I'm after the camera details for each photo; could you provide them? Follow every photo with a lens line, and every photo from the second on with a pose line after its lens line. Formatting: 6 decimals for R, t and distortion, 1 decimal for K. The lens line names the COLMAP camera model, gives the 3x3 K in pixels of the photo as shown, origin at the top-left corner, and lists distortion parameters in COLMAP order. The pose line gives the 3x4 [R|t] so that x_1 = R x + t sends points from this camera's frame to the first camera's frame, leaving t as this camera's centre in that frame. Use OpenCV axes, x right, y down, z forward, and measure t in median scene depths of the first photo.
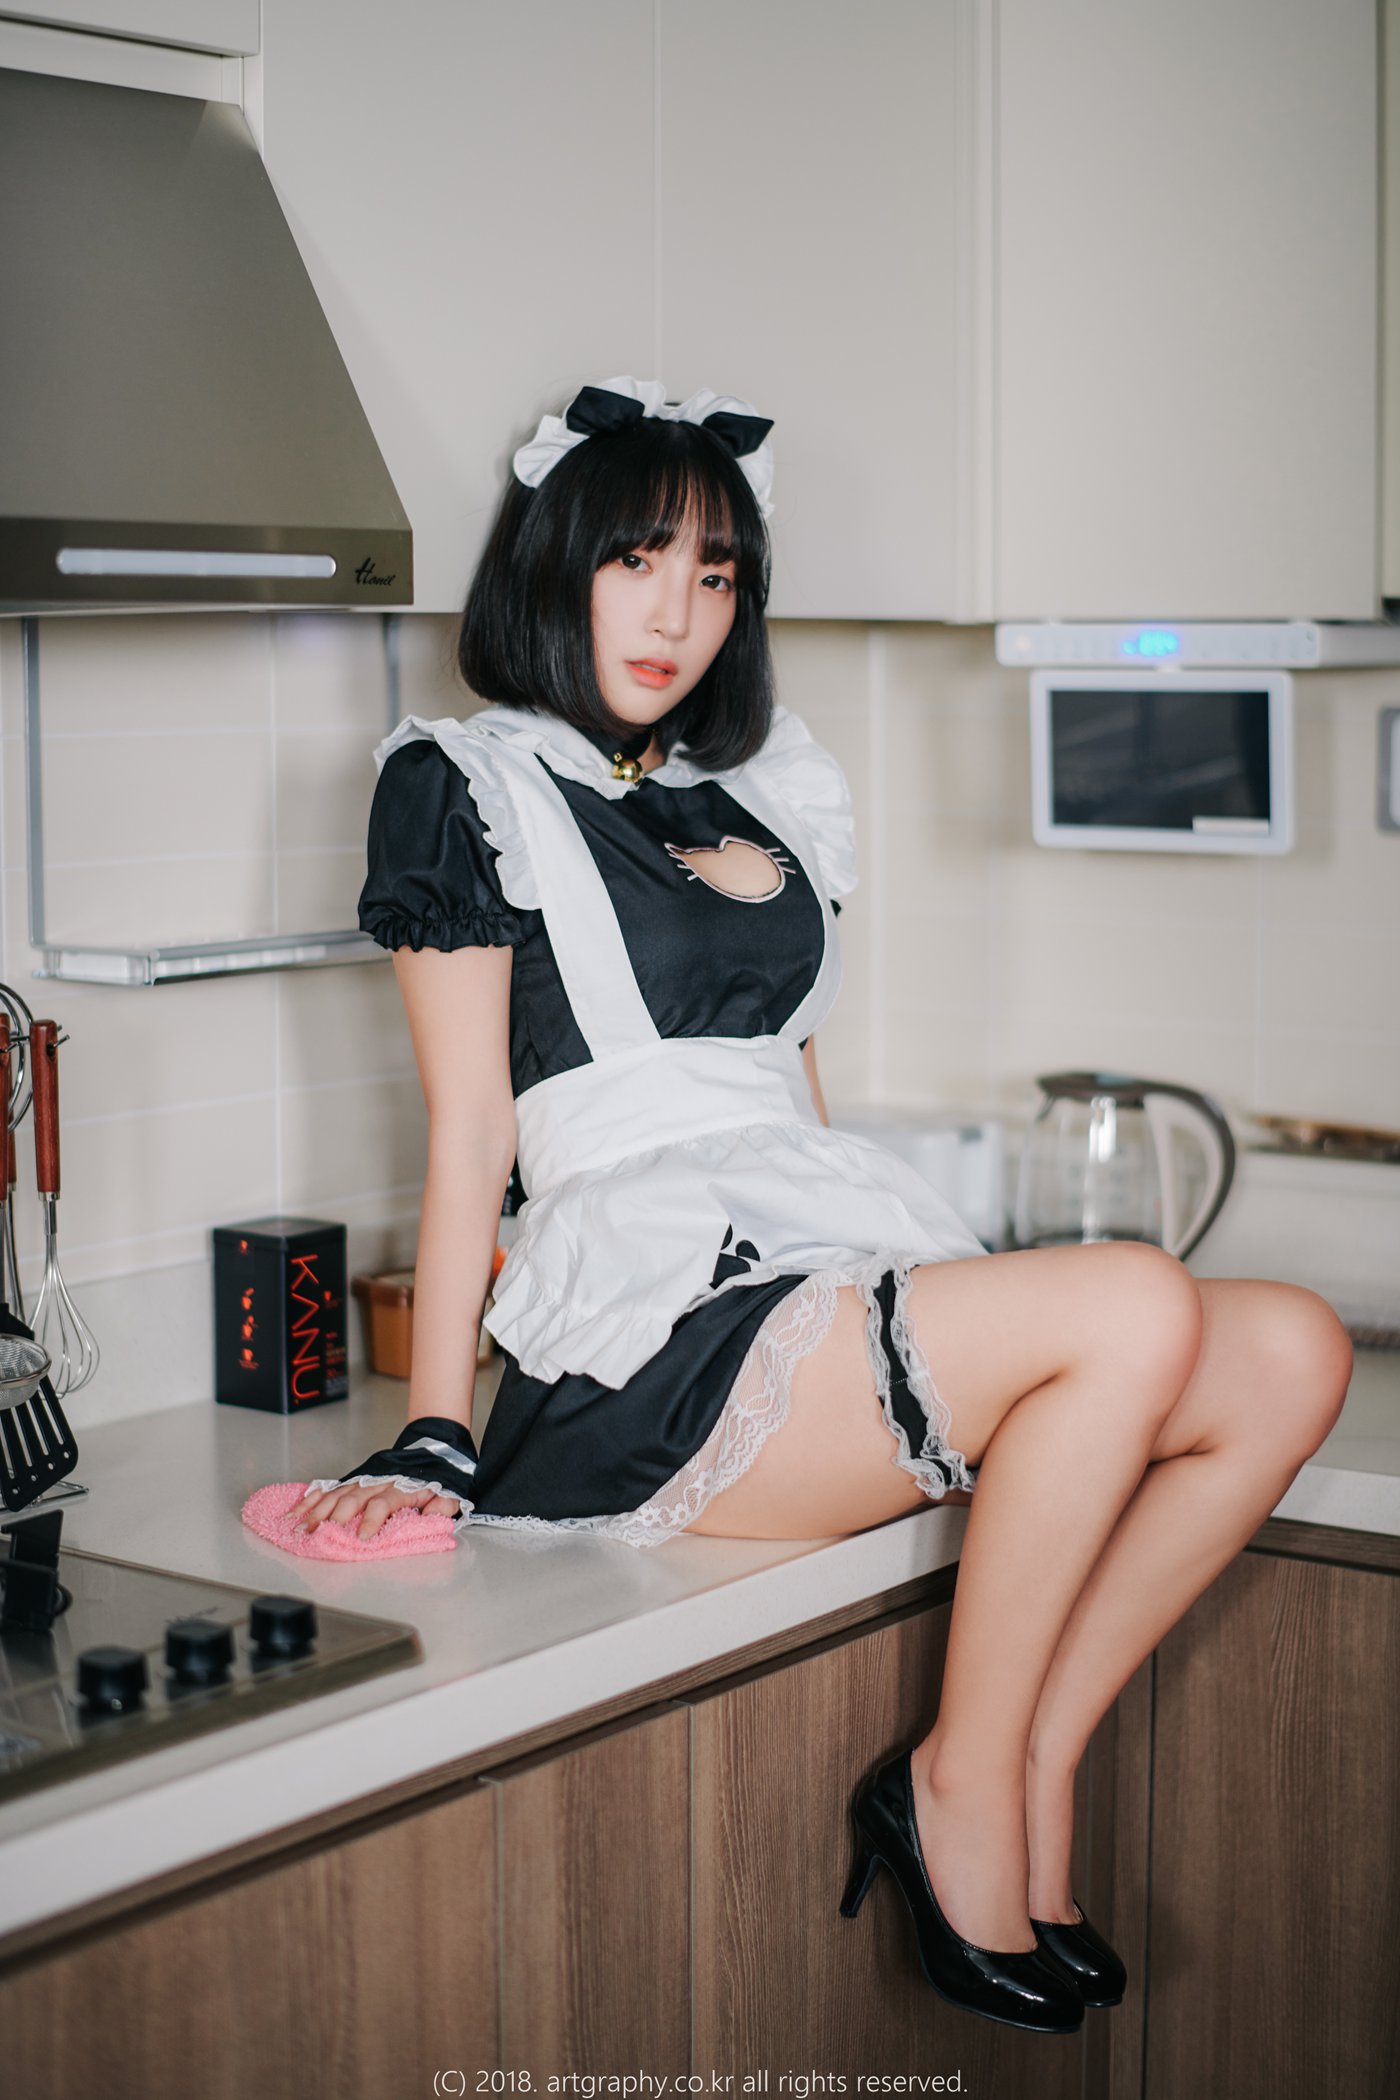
lens RADIAL K [[3595.5, 0, 696.6], [0, 3595.5, 1051.9], [0, 0, 1]] dist [-0.200603, 0.000000]
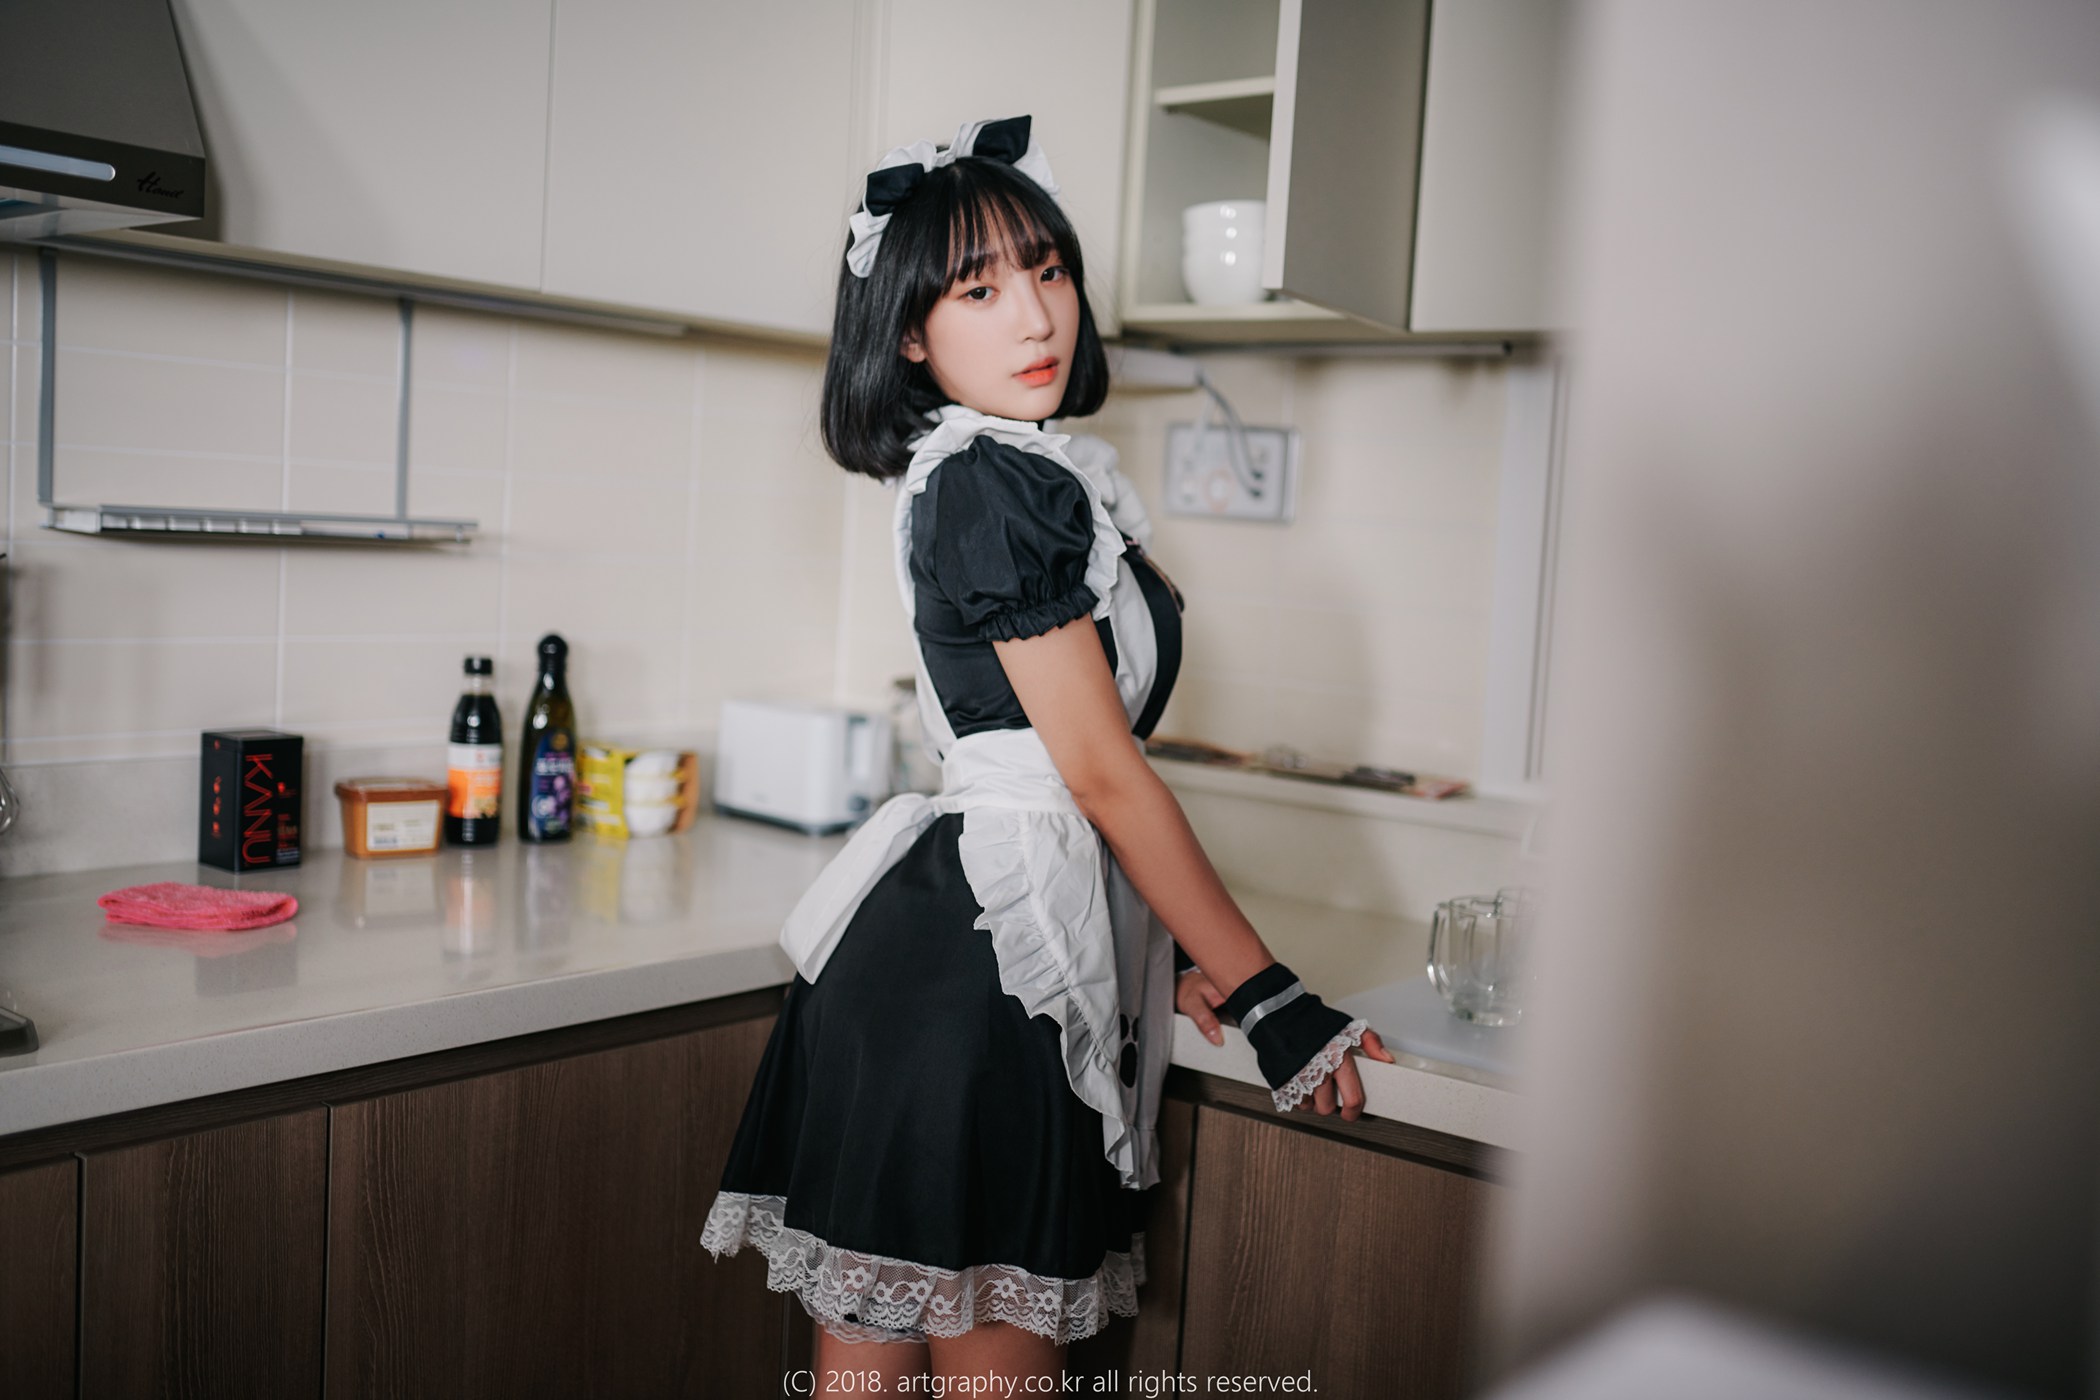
lens RADIAL K [[2043.2, 0, 1056.2], [0, 2043.2, 696.1], [0, 0, 1]] dist [-0.020297, 0.000000]
pose [[0.997053, 0.066765, -0.037799, 0.224972], [-0.067914, 0.997241, -0.029968, 0.038915], [0.035693, 0.032447, 0.998836, 0.257124]]
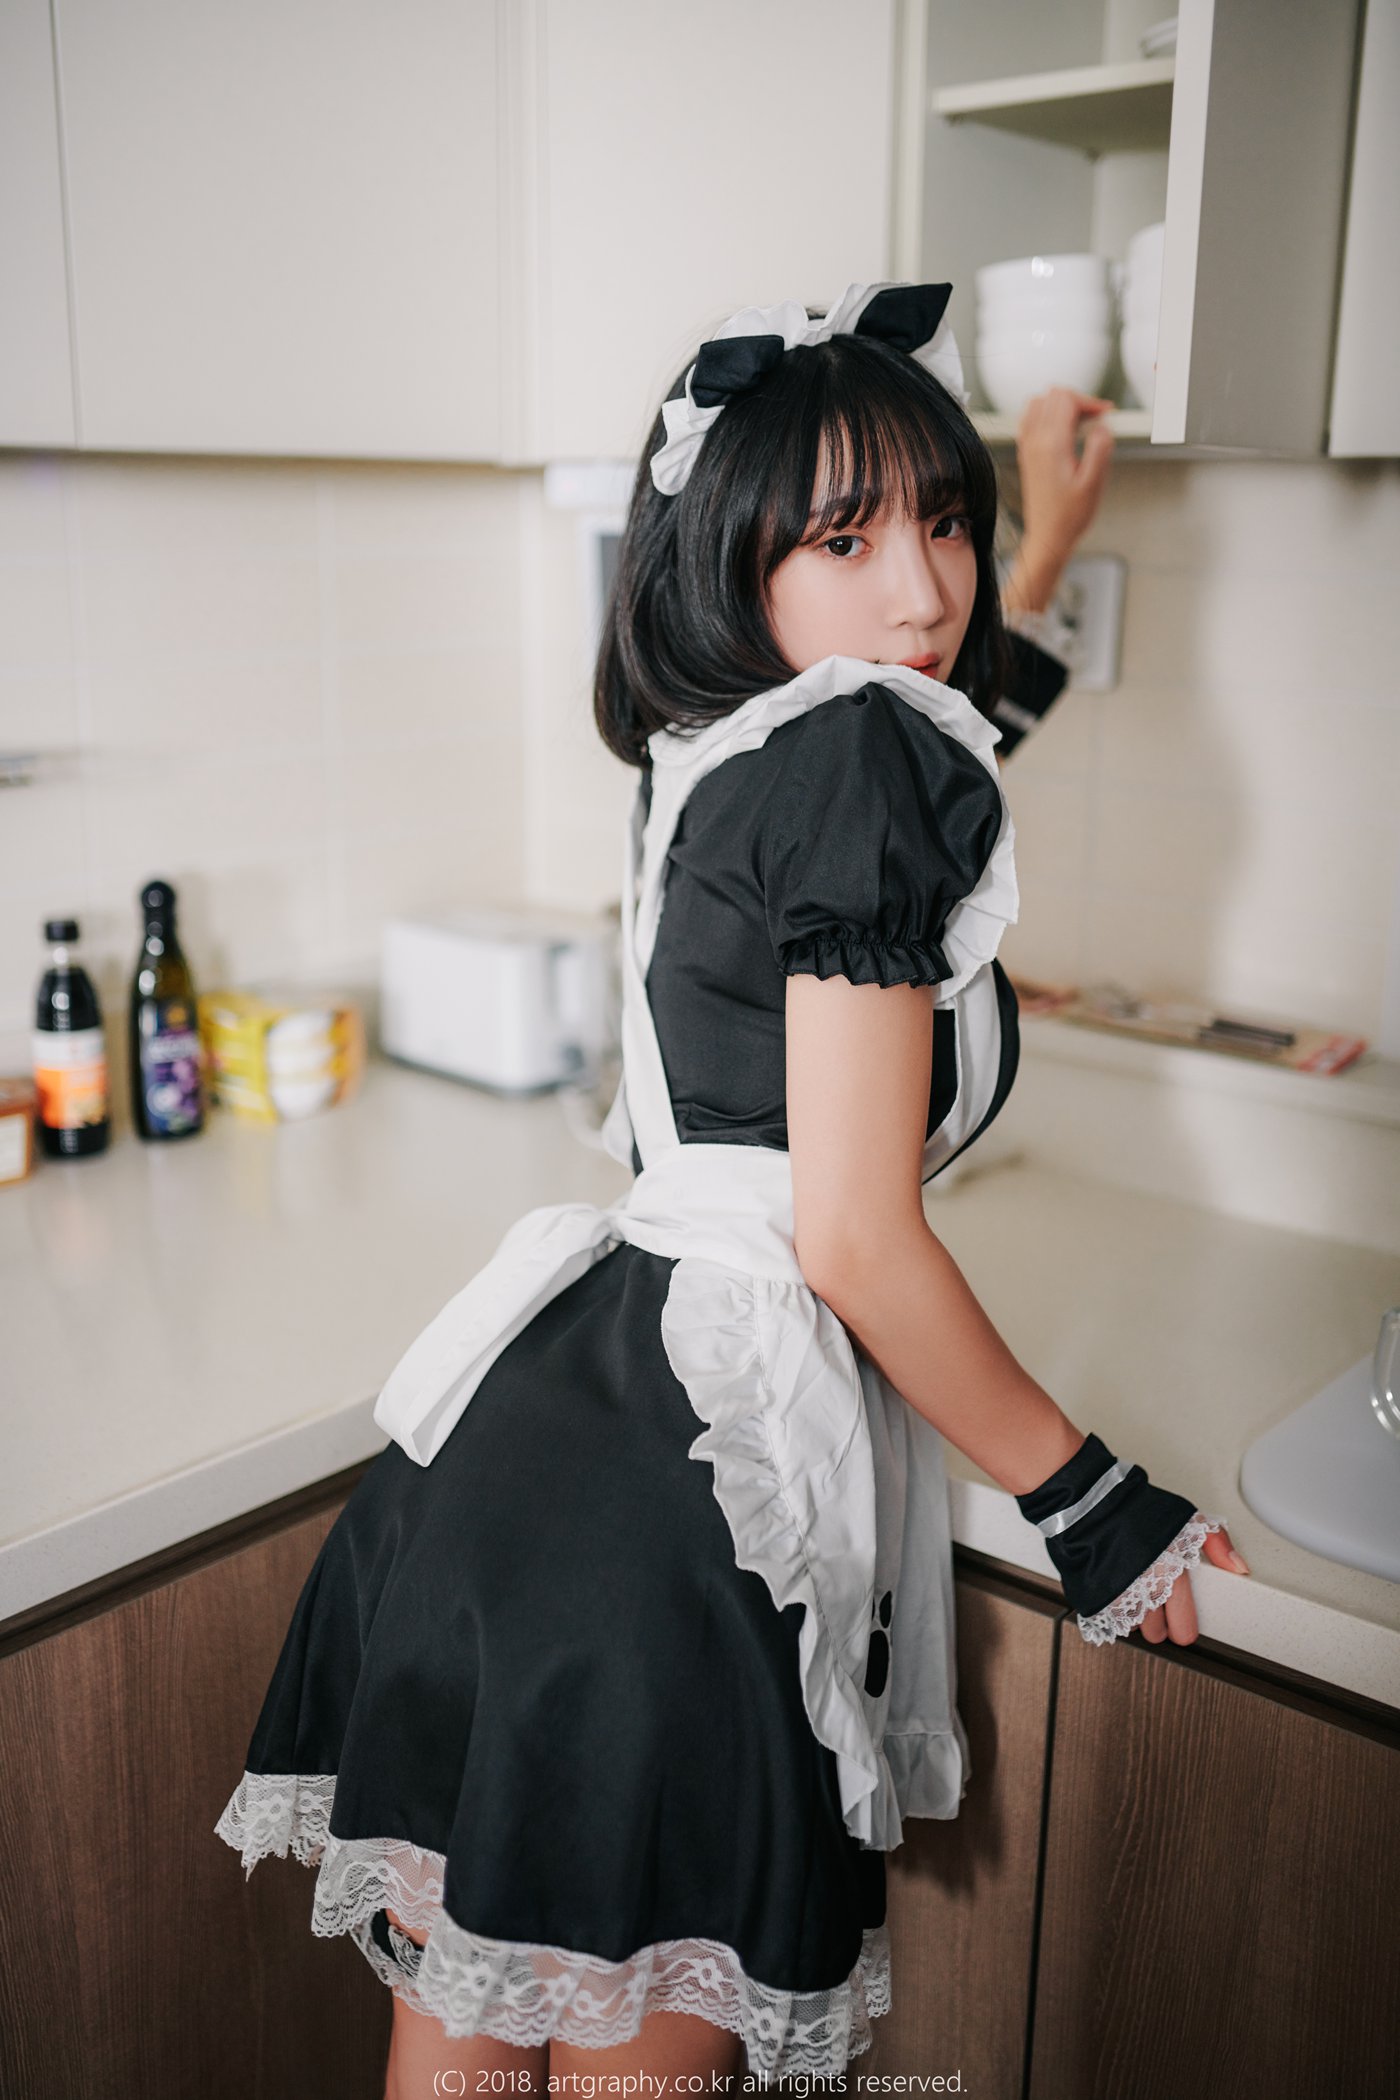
lens RADIAL K [[2043.2, 0, 707.5], [0, 2043.2, 1040.1], [0, 0, 1]] dist [-0.020297, 0.000000]
pose [[0.997809, 0.035093, -0.056079, 0.194702], [-0.026639, 0.989077, 0.144975, -0.050770], [0.060554, -0.143163, 0.987845, 0.467355]]
